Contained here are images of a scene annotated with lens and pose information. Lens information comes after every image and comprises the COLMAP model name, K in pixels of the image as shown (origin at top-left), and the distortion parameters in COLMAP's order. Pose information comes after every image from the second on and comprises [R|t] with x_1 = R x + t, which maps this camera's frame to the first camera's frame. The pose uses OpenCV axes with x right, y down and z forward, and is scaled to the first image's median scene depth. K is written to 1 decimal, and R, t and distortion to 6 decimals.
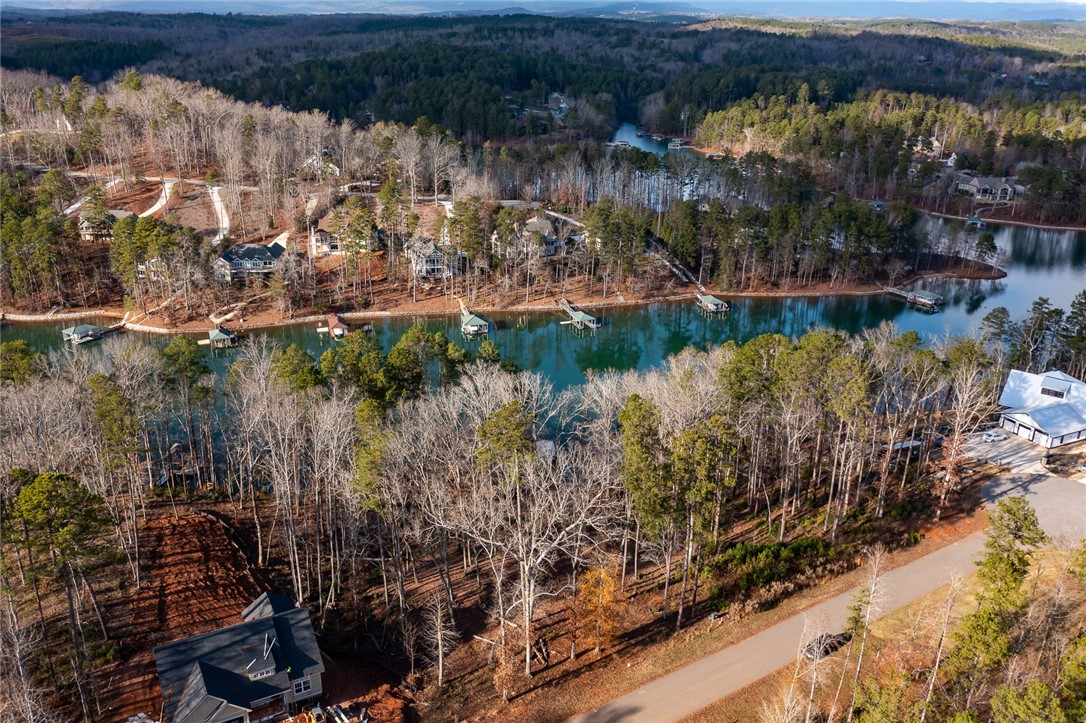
lens RADIAL K [[961.8, 0, 536.4], [0, 961.8, 361.0], [0, 0, 1]] dist [-0.006224, -0.025019]
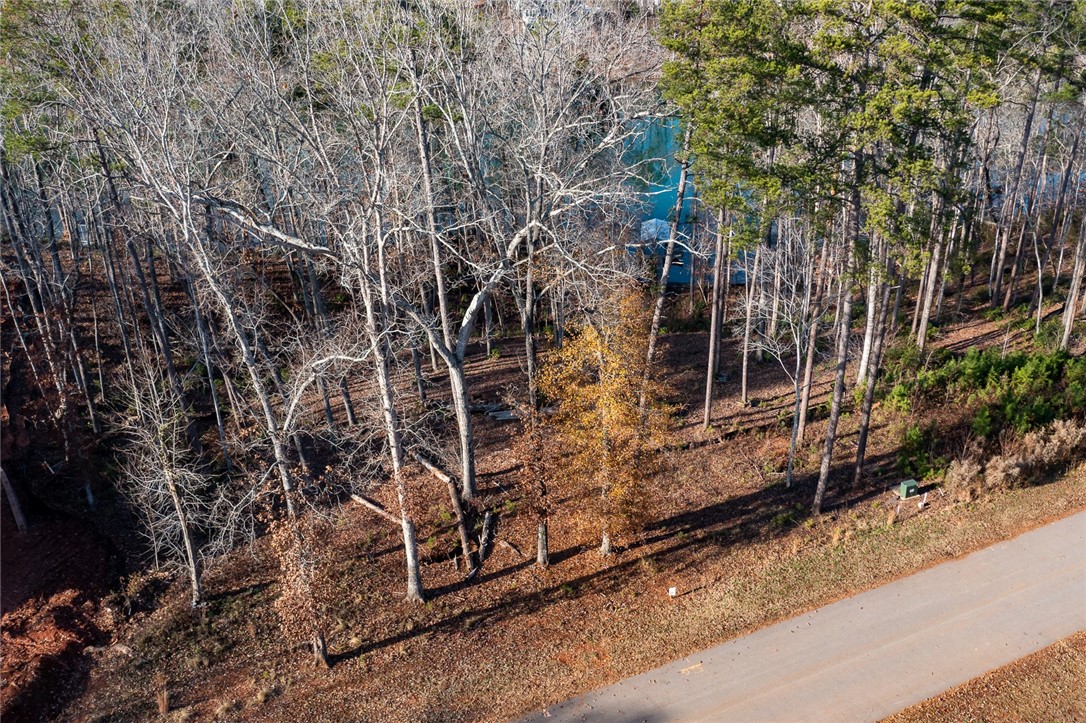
lens RADIAL K [[961.8, 0, 548.0], [0, 961.8, 366.6], [0, 0, 1]] dist [-0.006224, -0.025019]
pose [[0.981570, 0.041732, -0.186488, 0.106941], [-0.016197, 0.990521, 0.136402, 0.157981], [0.190413, -0.130868, 0.972942, 0.568666]]
